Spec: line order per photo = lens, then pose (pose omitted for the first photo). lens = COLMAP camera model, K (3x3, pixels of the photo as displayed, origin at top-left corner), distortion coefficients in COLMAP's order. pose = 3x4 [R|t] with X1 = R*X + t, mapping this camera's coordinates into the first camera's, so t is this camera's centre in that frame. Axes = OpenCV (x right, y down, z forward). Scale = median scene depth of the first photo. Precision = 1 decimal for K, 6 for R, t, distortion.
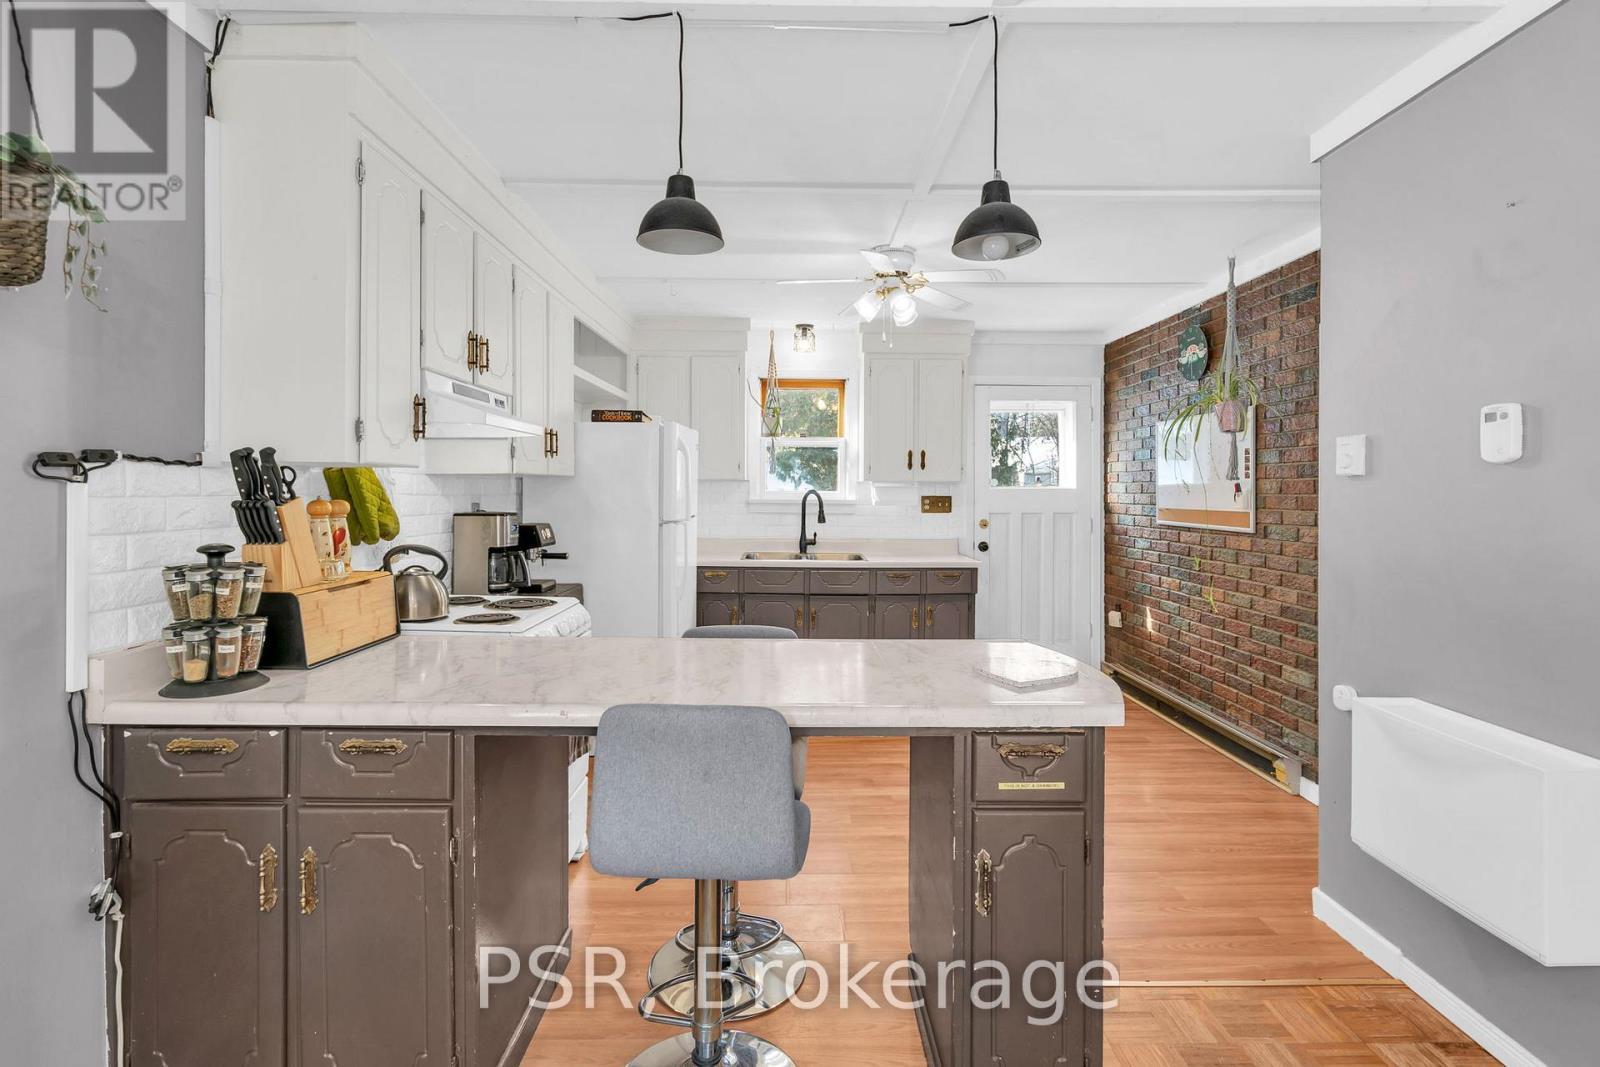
lens RADIAL K [[1001.3, 0, 750.9], [0, 1001.3, 495.8], [0, 0, 1]] dist [0.002281, 0.001480]
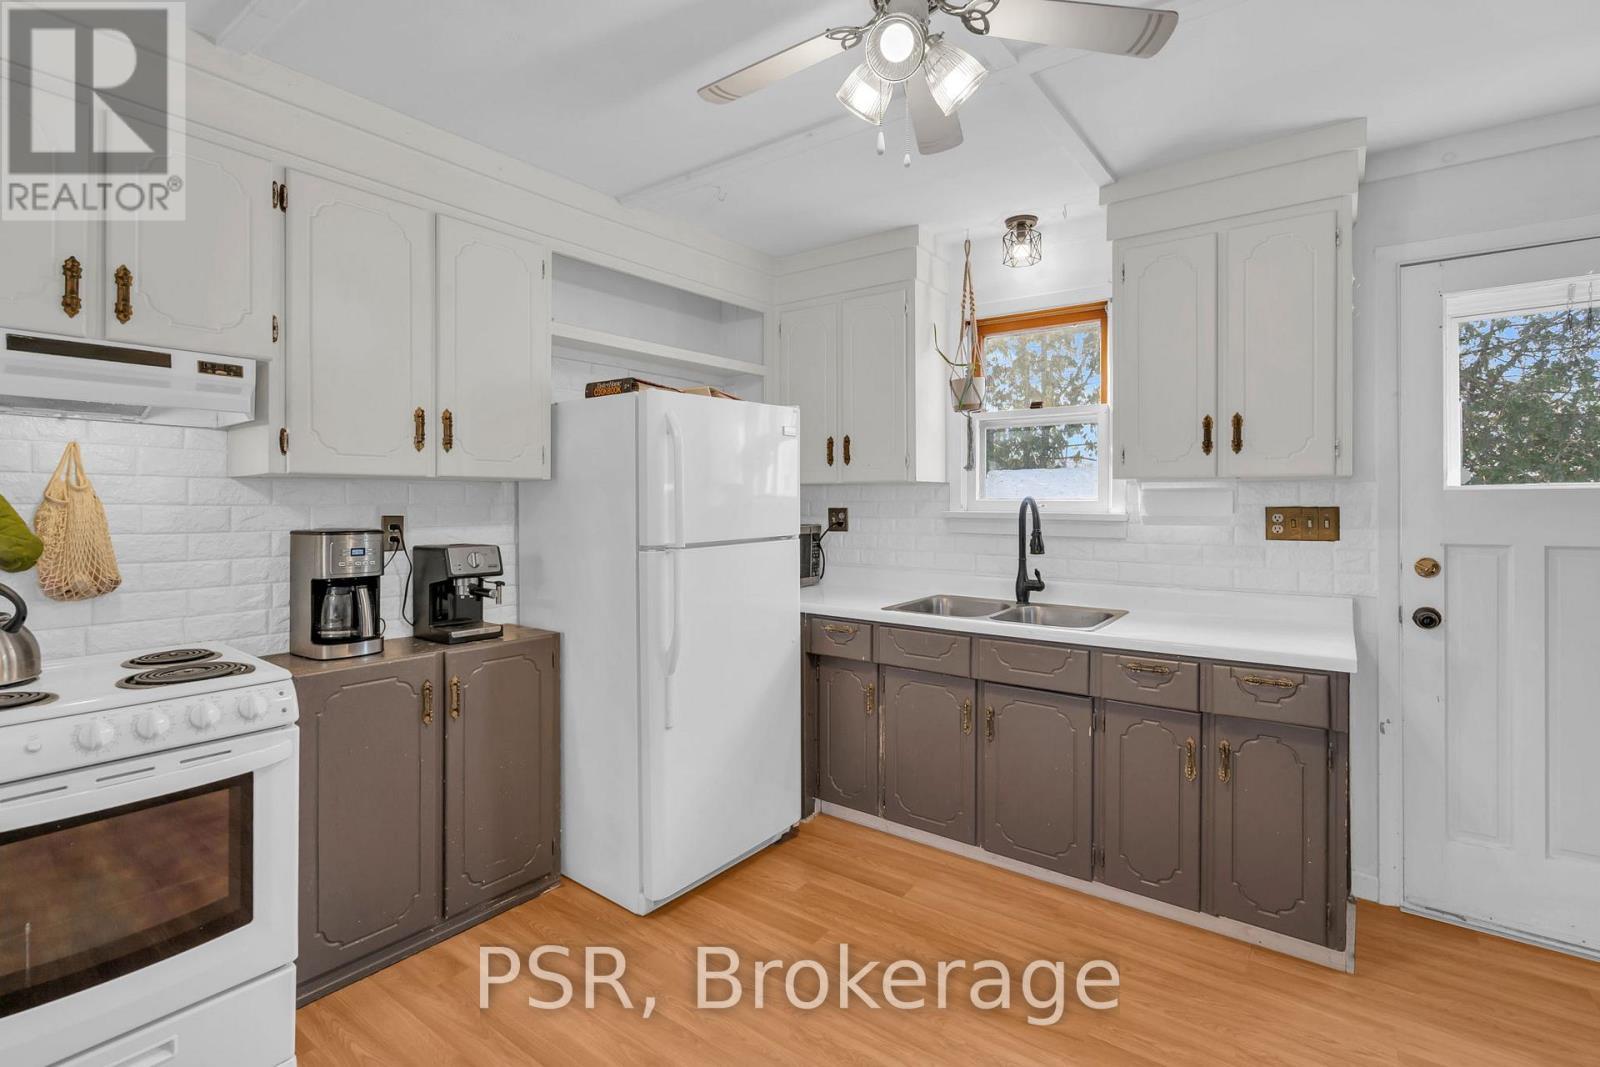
lens RADIAL K [[820.3, 0, 725.9], [0, 820.3, 498.1], [0, 0, 1]] dist [-0.001067, 0.000650]
pose [[0.759888, -0.007379, -0.650012, 0.256927], [0.000031, 0.999936, -0.011316, 0.000707], [0.650054, 0.008579, 0.759839, 0.565082]]
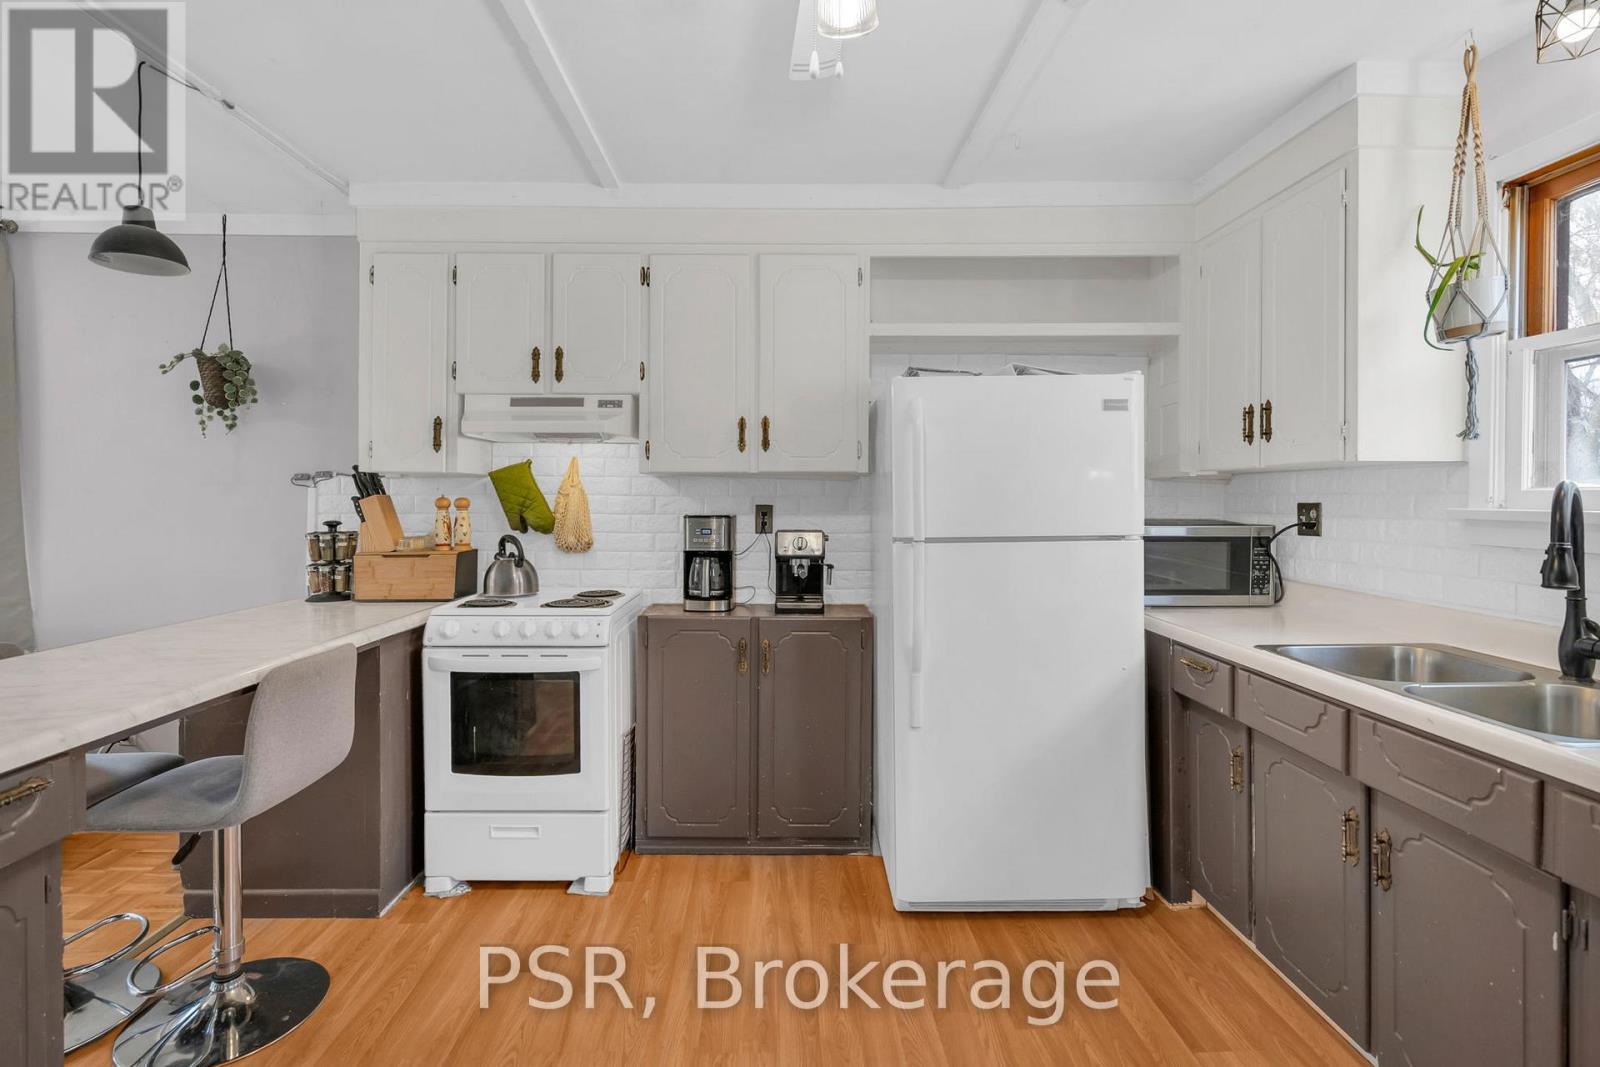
lens RADIAL K [[728.8, 0, 695.6], [0, 728.8, 502.9], [0, 0, 1]] dist [-0.001280, 0.000722]
pose [[-0.071393, 0.002519, -0.997445, 0.332923], [-0.008901, 0.999955, 0.003162, 0.002977], [0.997409, 0.009104, -0.071368, 0.805056]]
